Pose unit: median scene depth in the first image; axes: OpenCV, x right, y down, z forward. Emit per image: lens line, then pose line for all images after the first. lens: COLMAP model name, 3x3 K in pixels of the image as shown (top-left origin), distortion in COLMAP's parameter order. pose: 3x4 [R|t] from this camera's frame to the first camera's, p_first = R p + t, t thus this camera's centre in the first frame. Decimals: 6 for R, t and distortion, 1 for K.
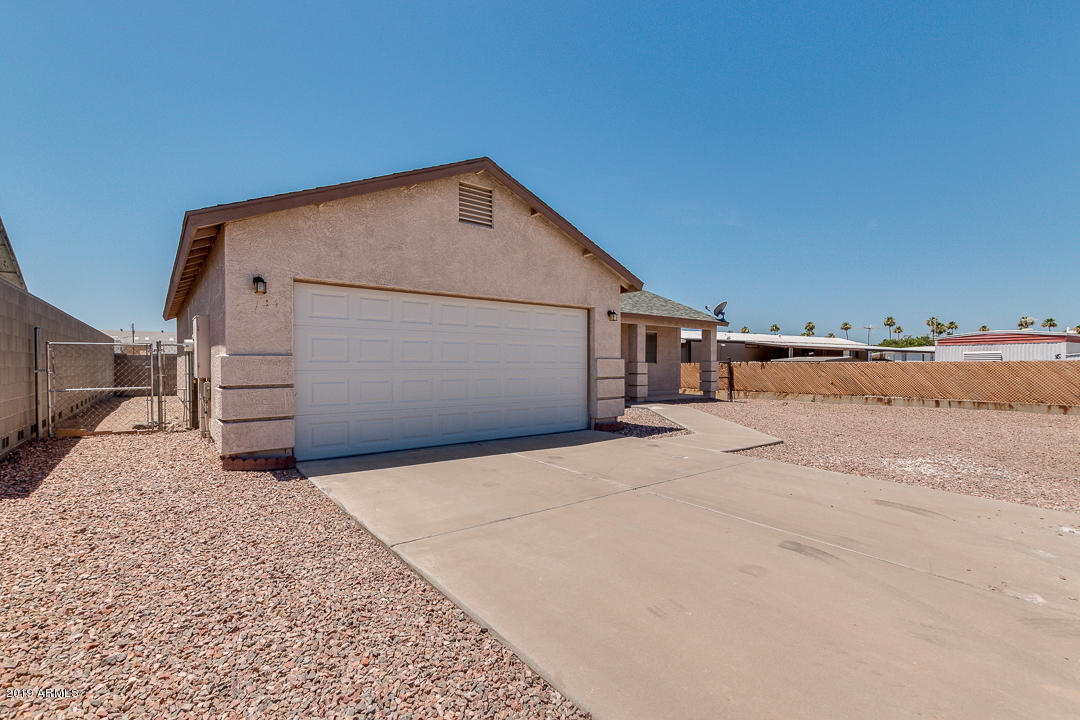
lens RADIAL K [[485.6, 0, 536.1], [0, 485.6, 359.3], [0, 0, 1]] dist [0.008968, 0.000391]
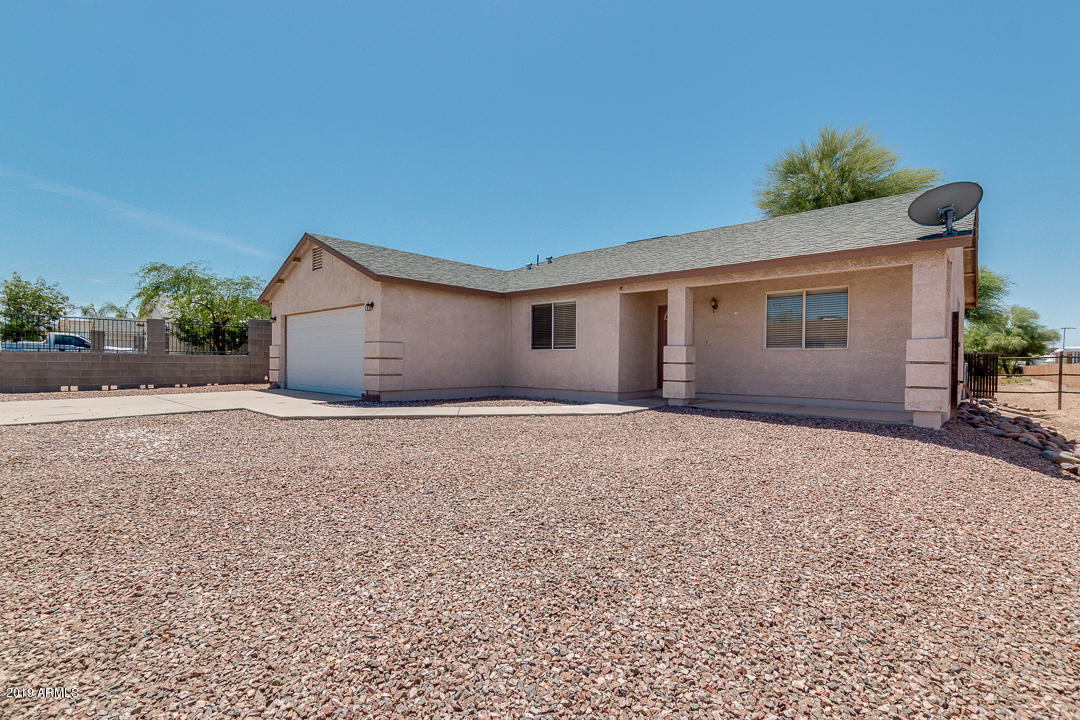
lens RADIAL K [[485.6, 0, 539.7], [0, 485.6, 366.6], [0, 0, 1]] dist [0.008968, 0.000391]
pose [[0.166770, 0.011827, -0.985925, 1.382926], [0.000102, 0.999928, 0.012012, 0.044182], [0.985996, -0.002104, 0.166757, 1.180446]]
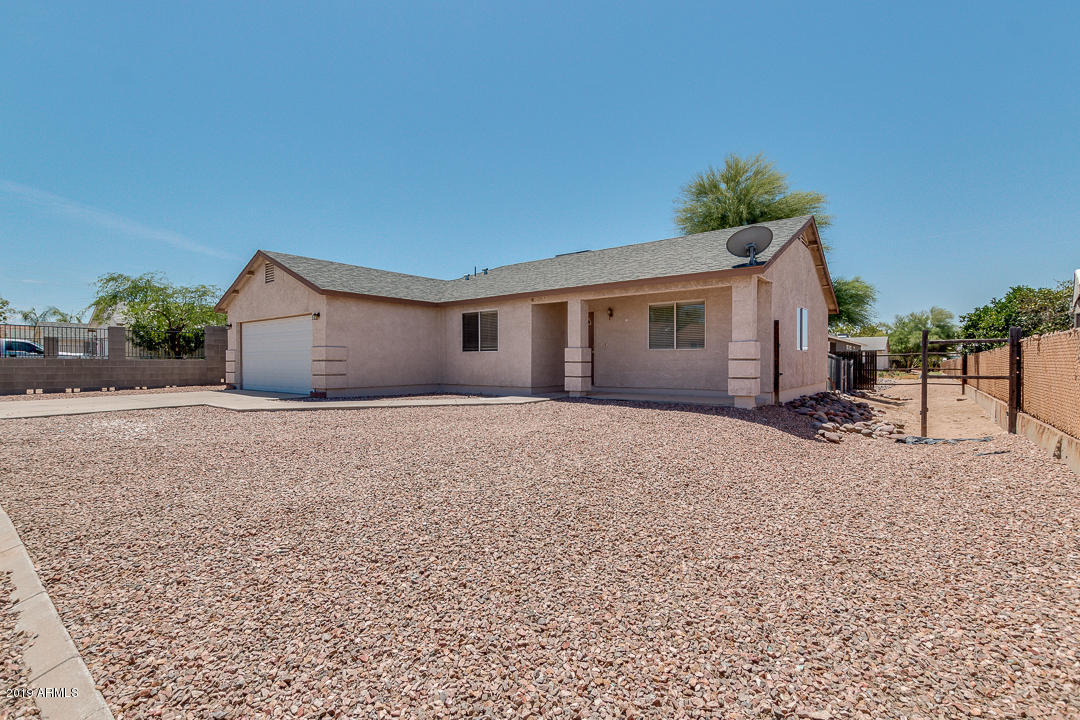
lens RADIAL K [[485.6, 0, 537.4], [0, 485.6, 366.3], [0, 0, 1]] dist [0.008968, 0.000391]
pose [[0.231961, 0.006875, -0.972701, 1.628167], [0.010676, 0.999897, 0.009613, 0.047402], [0.972666, -0.012614, 0.231864, 1.256996]]
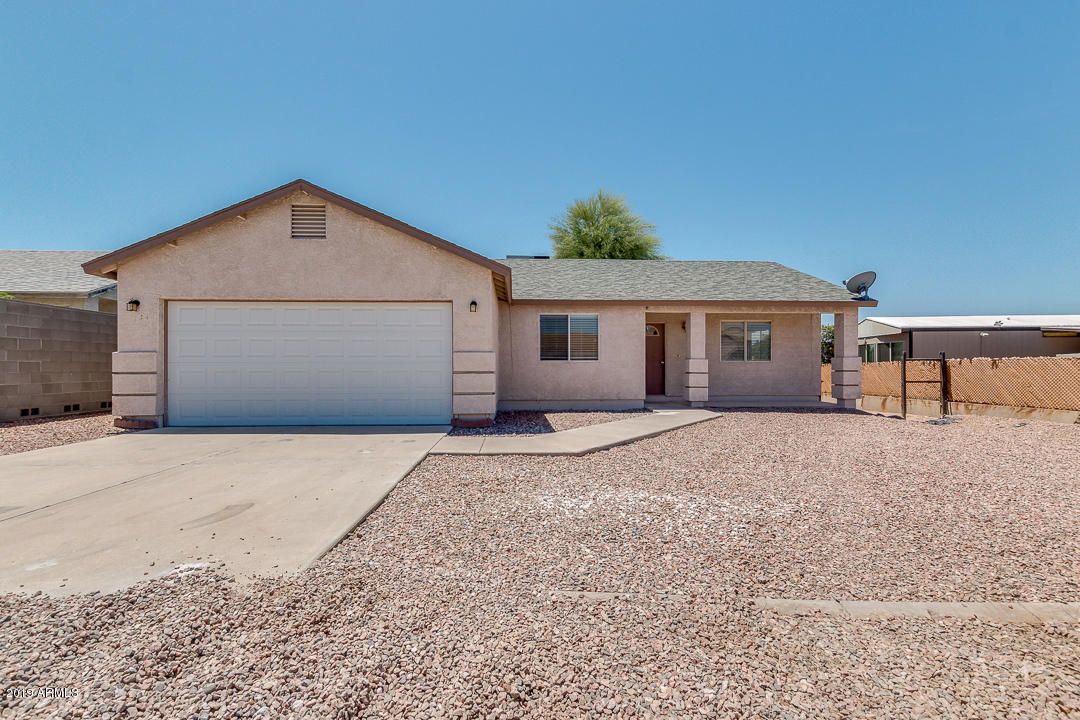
lens RADIAL K [[485.6, 0, 541.5], [0, 485.6, 362.4], [0, 0, 1]] dist [0.008968, 0.000391]
pose [[0.813836, -0.009356, -0.581019, 0.795324], [0.007245, 0.999956, -0.005954, 0.024867], [0.581049, 0.000636, 0.813868, 0.298301]]
